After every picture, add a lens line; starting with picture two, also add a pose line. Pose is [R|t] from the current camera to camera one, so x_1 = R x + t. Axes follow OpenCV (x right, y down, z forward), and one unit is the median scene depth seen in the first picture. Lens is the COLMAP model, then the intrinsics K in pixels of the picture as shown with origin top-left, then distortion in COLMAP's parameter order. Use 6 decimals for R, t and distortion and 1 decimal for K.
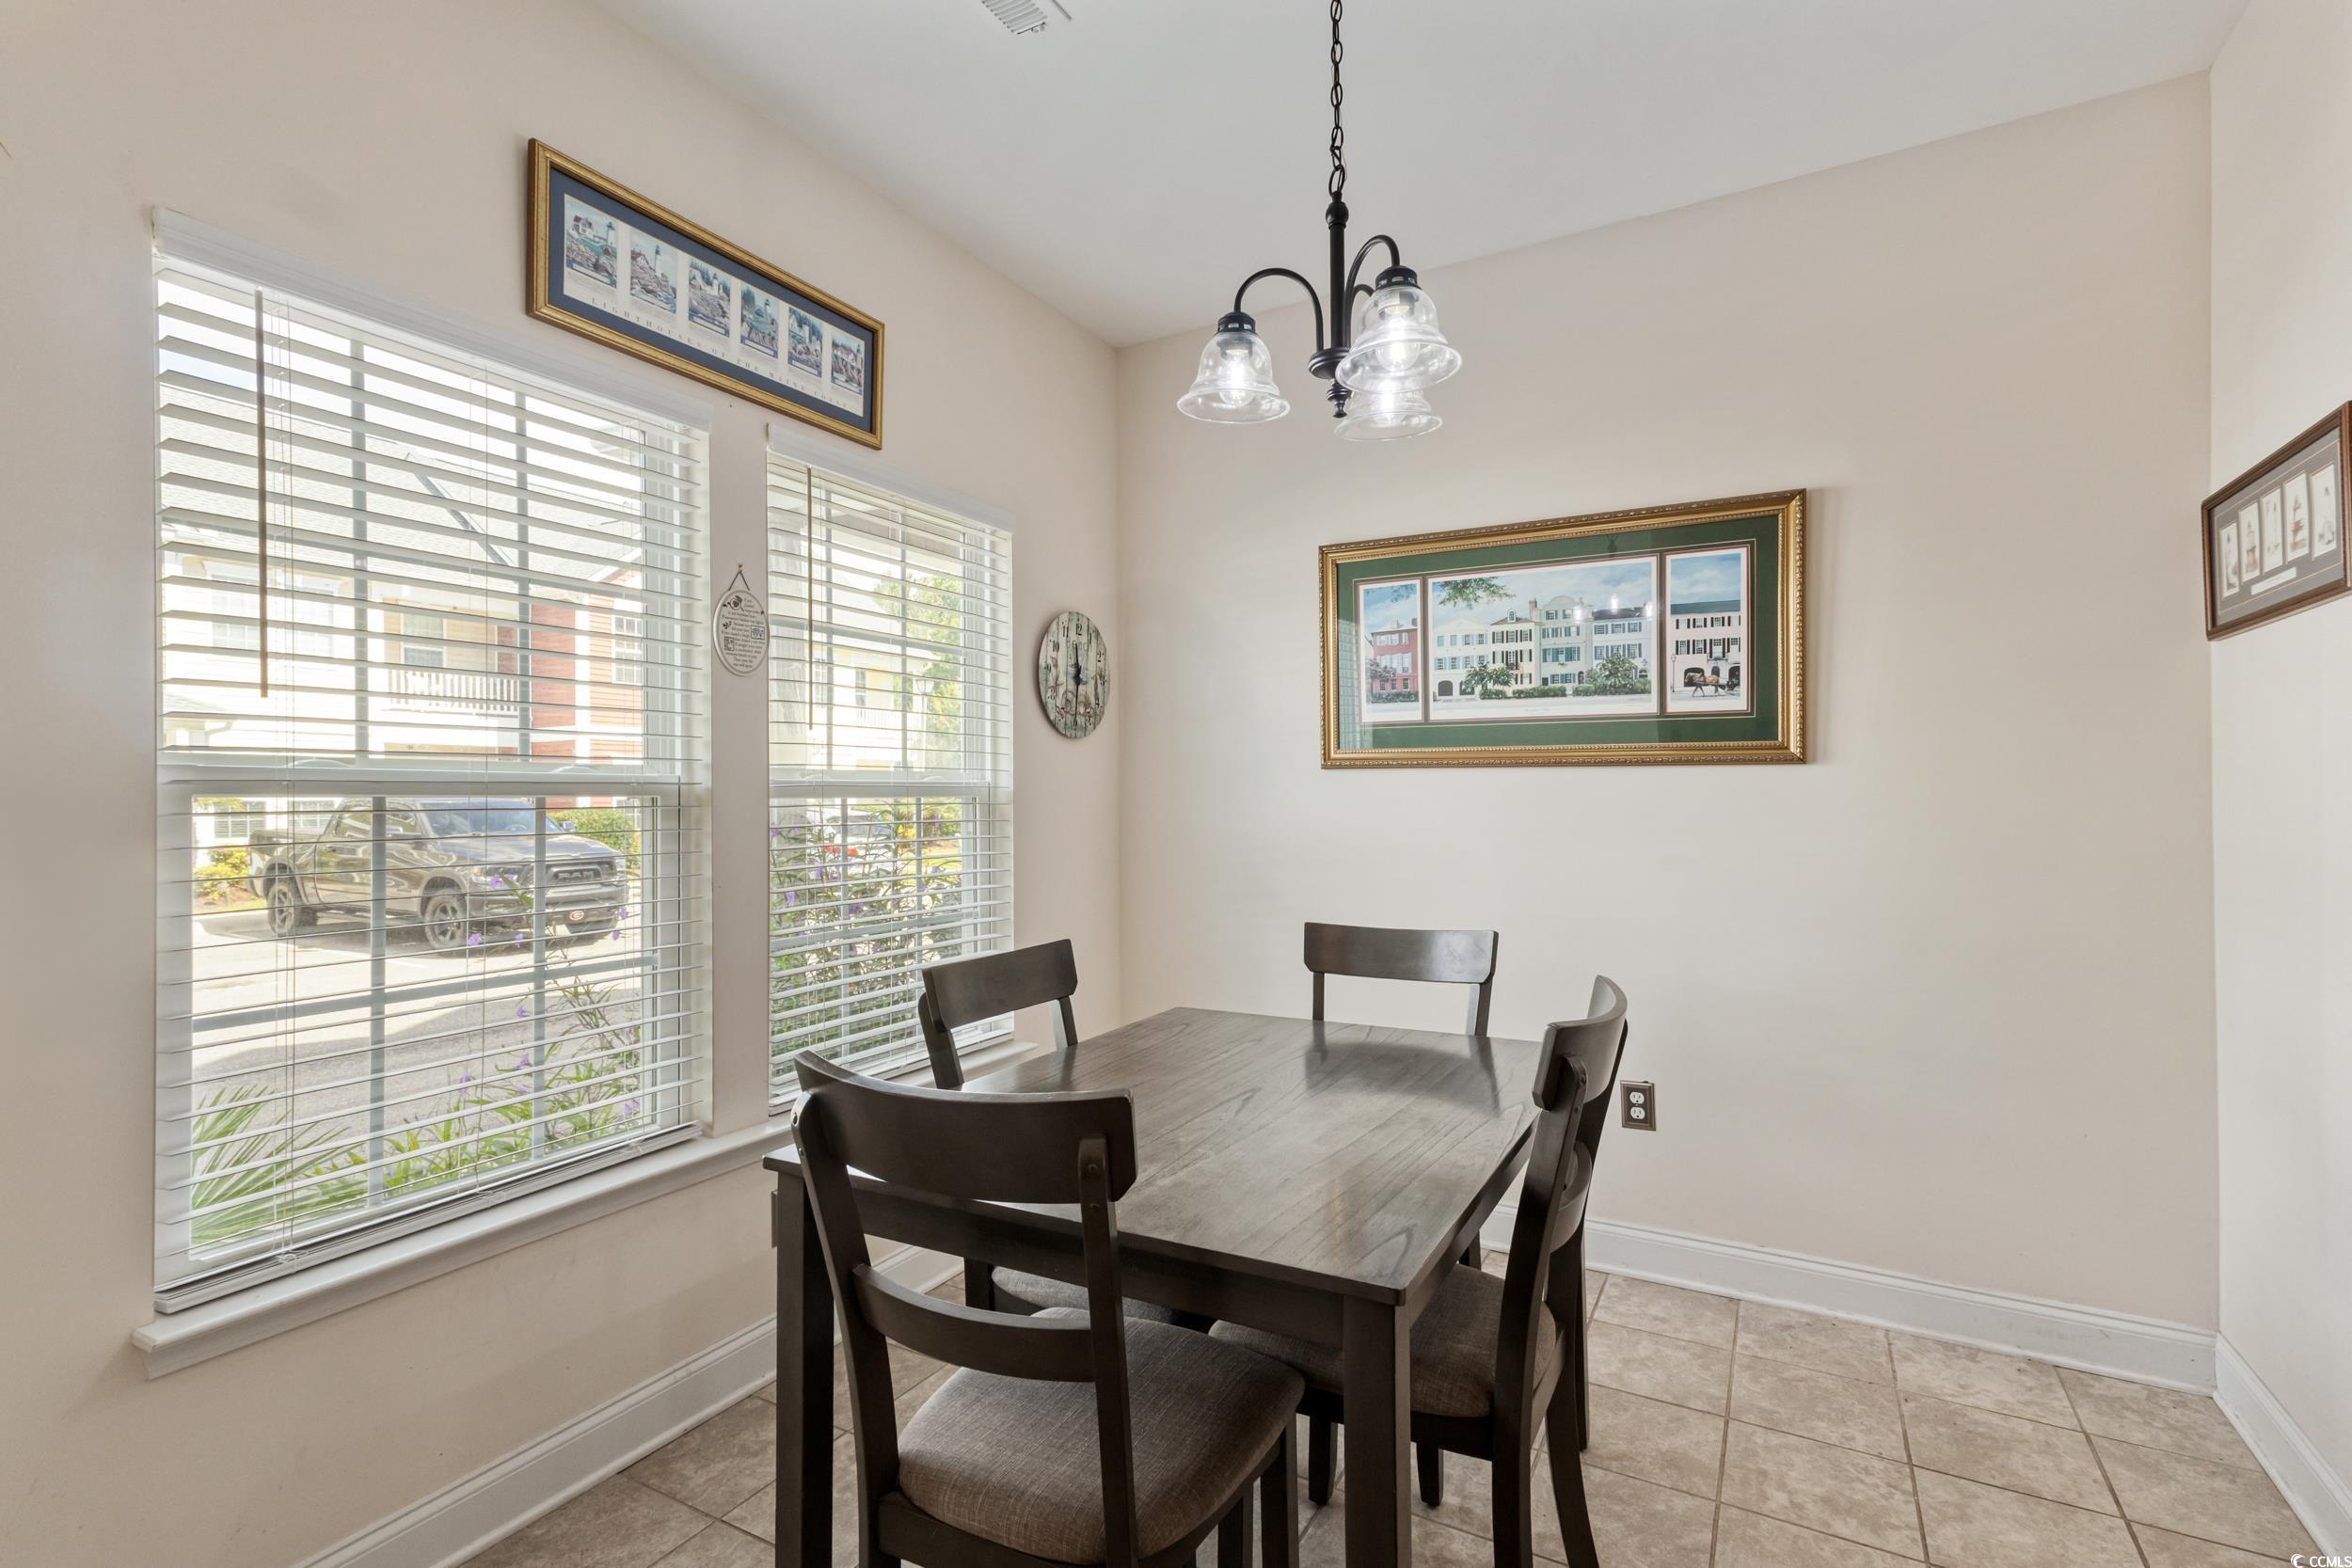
lens RADIAL K [[1103.8, 0, 1151.9], [0, 1103.8, 793.7], [0, 0, 1]] dist [0.010875, 0.001295]
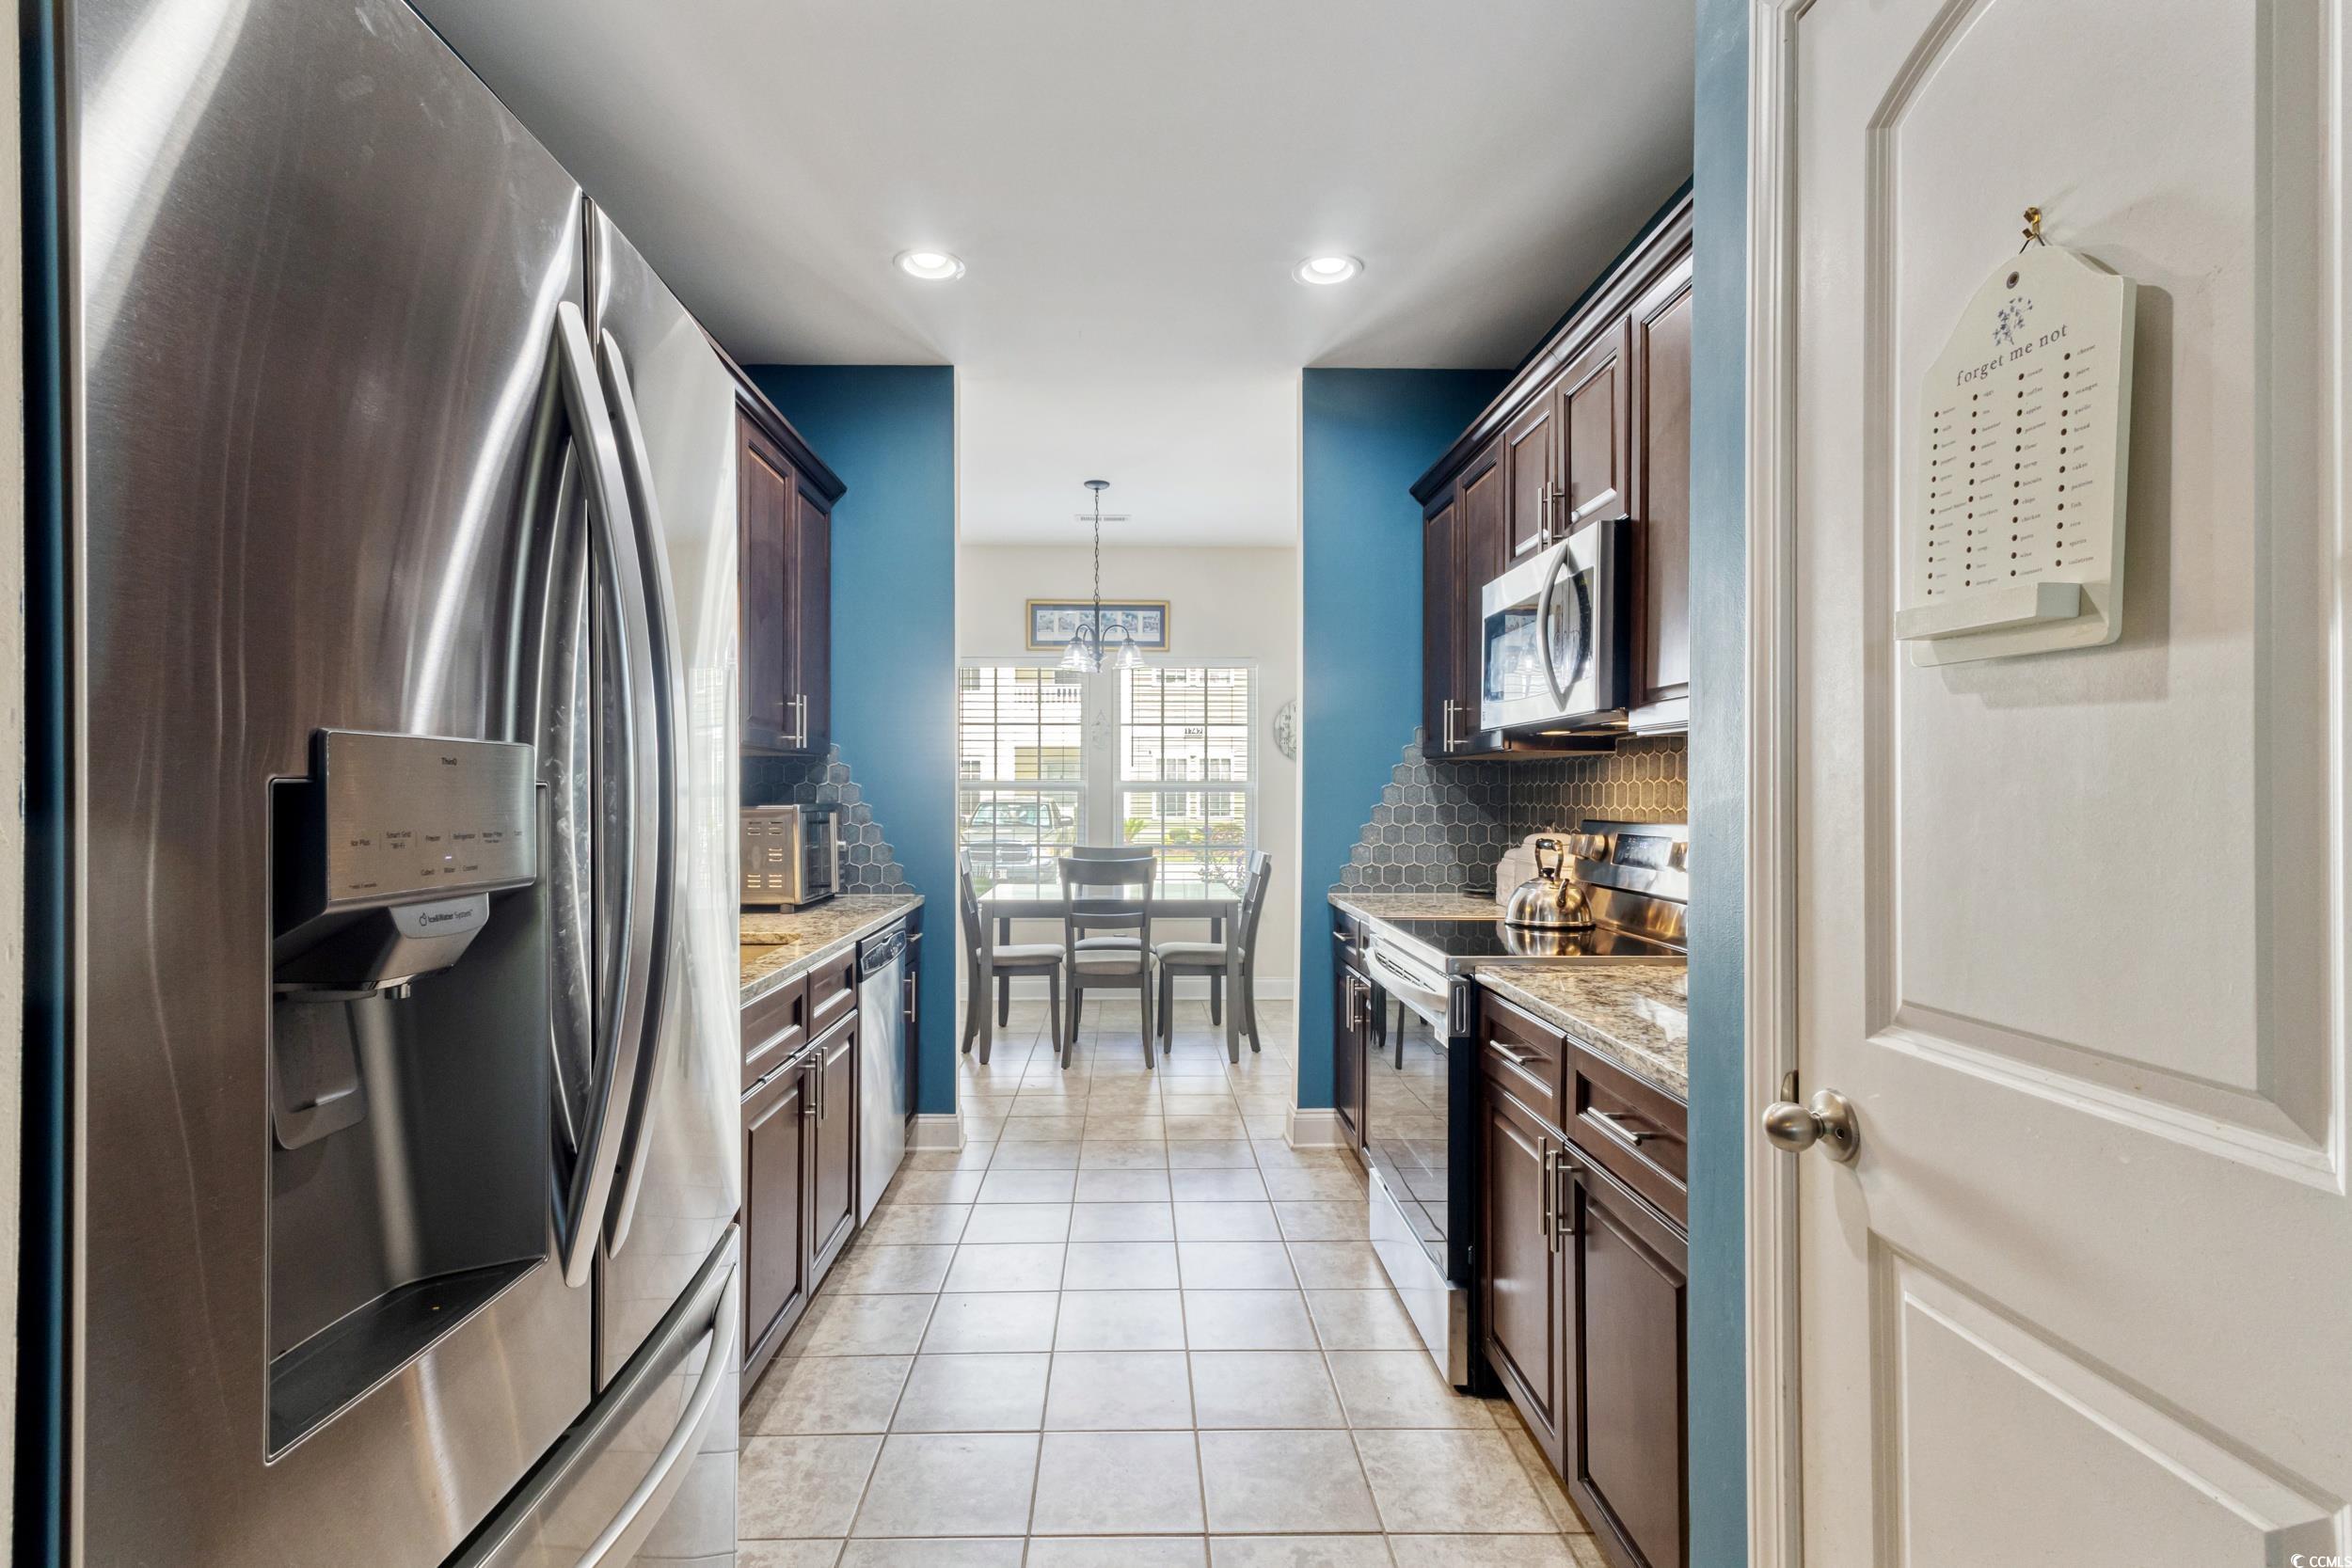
lens RADIAL K [[1103.8, 0, 1151.9], [0, 1103.8, 793.7], [0, 0, 1]] dist [0.010875, 0.001295]
pose [[0.518765, 0.008721, -0.854872, 1.663984], [-0.002800, 0.999960, 0.008502, -0.012856], [0.854912, -0.002017, 0.518769, -0.284567]]
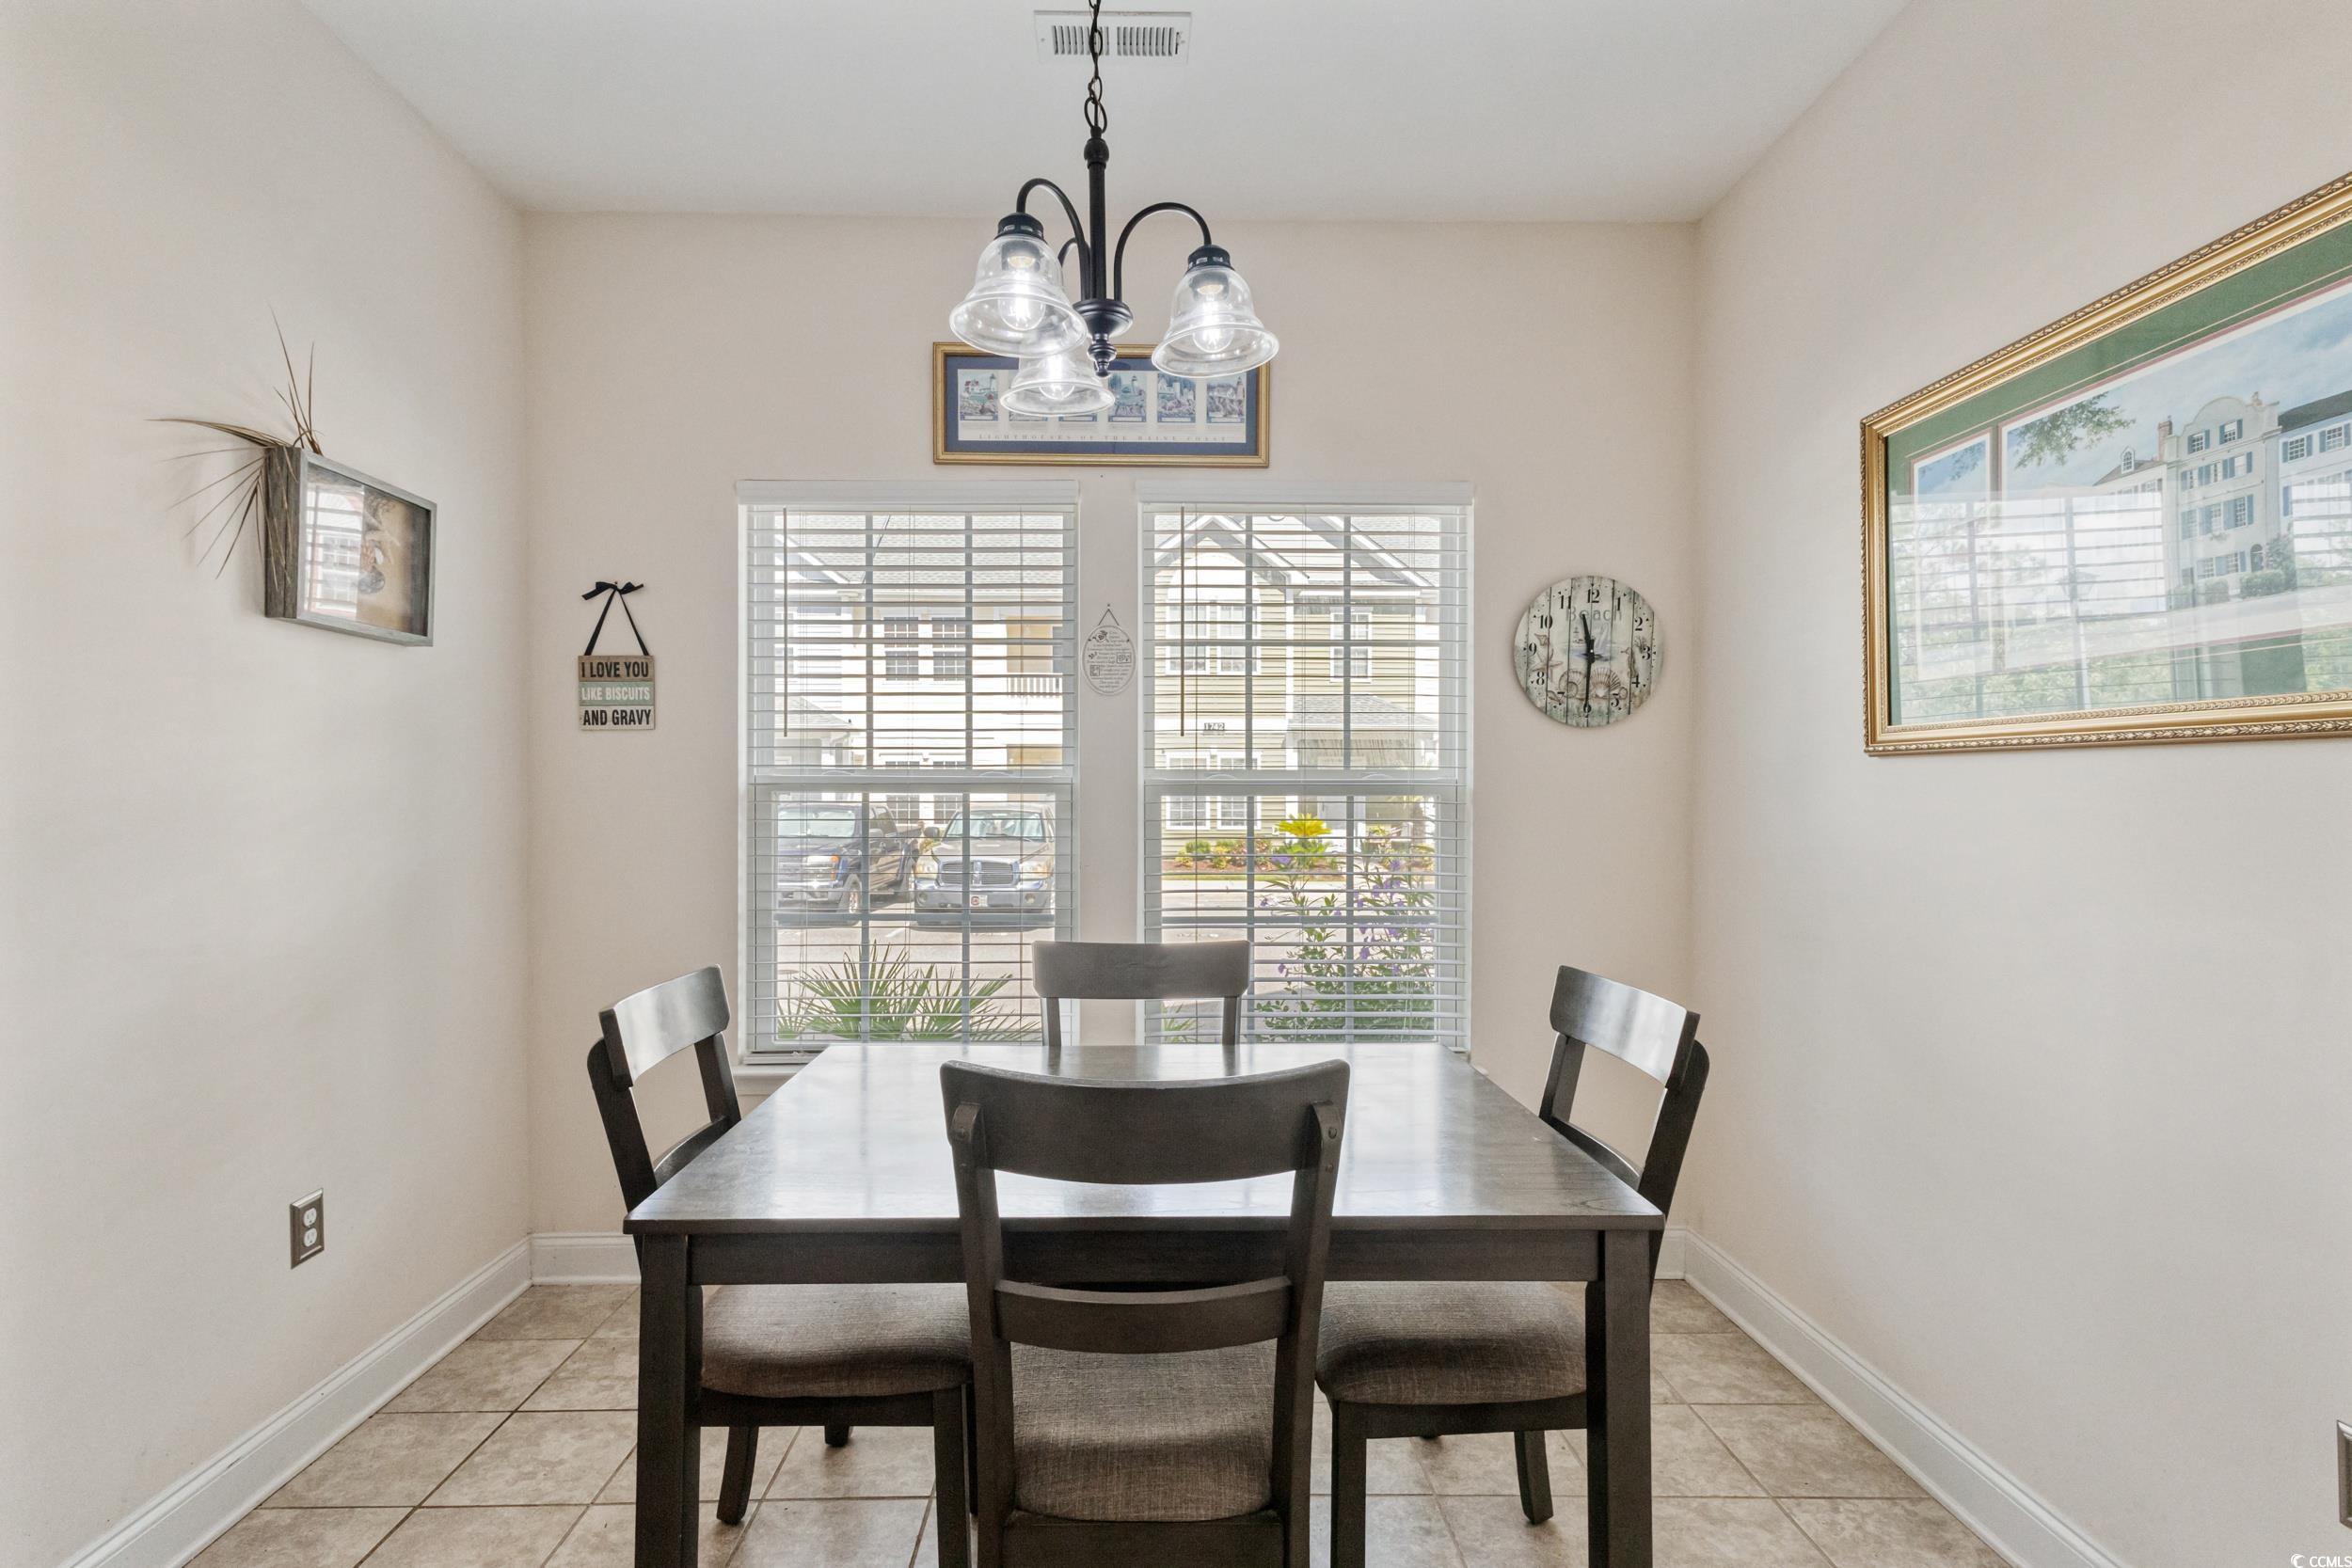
lens RADIAL K [[1103.8, 0, 1151.9], [0, 1103.8, 793.7], [0, 0, 1]] dist [0.010875, 0.001295]
pose [[0.514279, 0.004232, -0.857613, 0.542627], [-0.001666, 0.999991, 0.003936, -0.002873], [0.857622, -0.000595, 0.514281, 0.324790]]
